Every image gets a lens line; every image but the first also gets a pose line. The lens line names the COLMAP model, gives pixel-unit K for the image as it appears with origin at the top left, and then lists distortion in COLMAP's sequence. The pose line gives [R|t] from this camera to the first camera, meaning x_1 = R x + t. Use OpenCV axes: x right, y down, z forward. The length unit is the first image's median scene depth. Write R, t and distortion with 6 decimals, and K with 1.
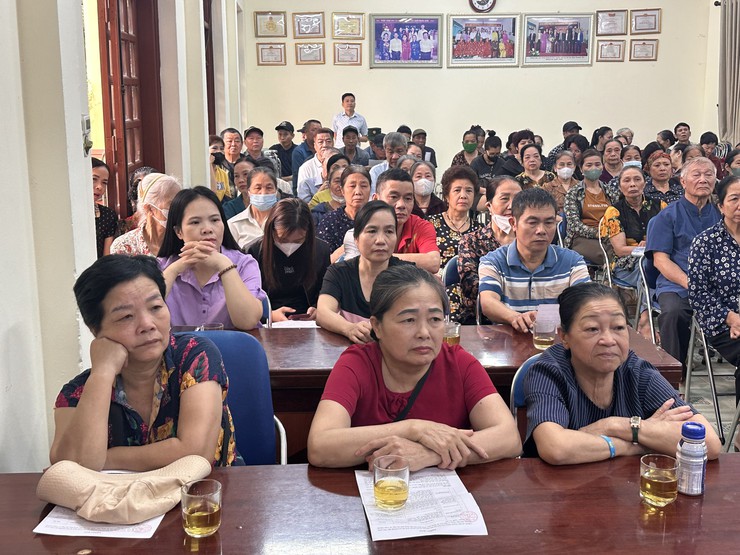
lens RADIAL K [[904.6, 0, 370.0], [0, 904.6, 277.5], [0, 0, 1]] dist [0.222870, -0.562719]
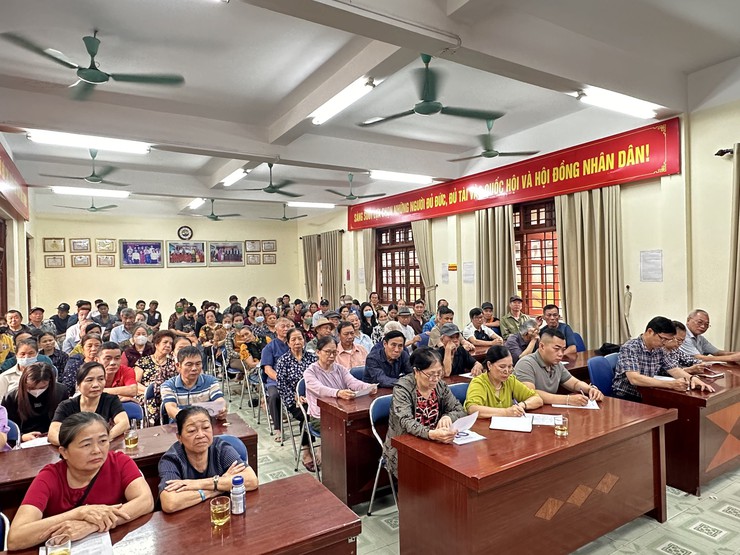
lens RADIAL K [[467.0, 0, 366.6], [0, 467.0, 278.1], [0, 0, 1]] dist [0.001713, -0.000109]
pose [[0.892176, -0.021363, 0.451183, 0.058599], [0.106212, 0.980795, -0.163587, -0.029154], [-0.439023, 0.193869, 0.877310, -0.047112]]
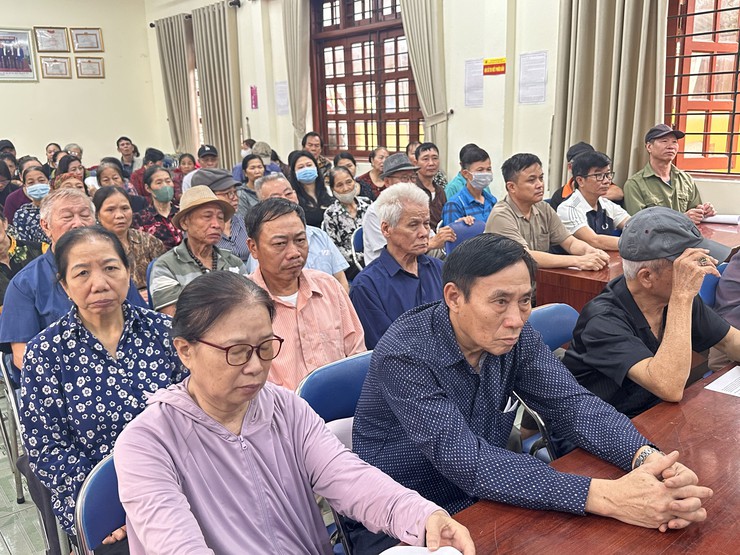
lens RADIAL K [[707.5, 0, 359.6], [0, 707.5, 279.7], [0, 0, 1]] dist [0.205673, -0.362392]
pose [[0.836006, -0.144706, 0.529296, 0.297695], [0.129968, 0.989372, 0.065208, -0.085623], [-0.533107, 0.014278, 0.845928, 0.534405]]
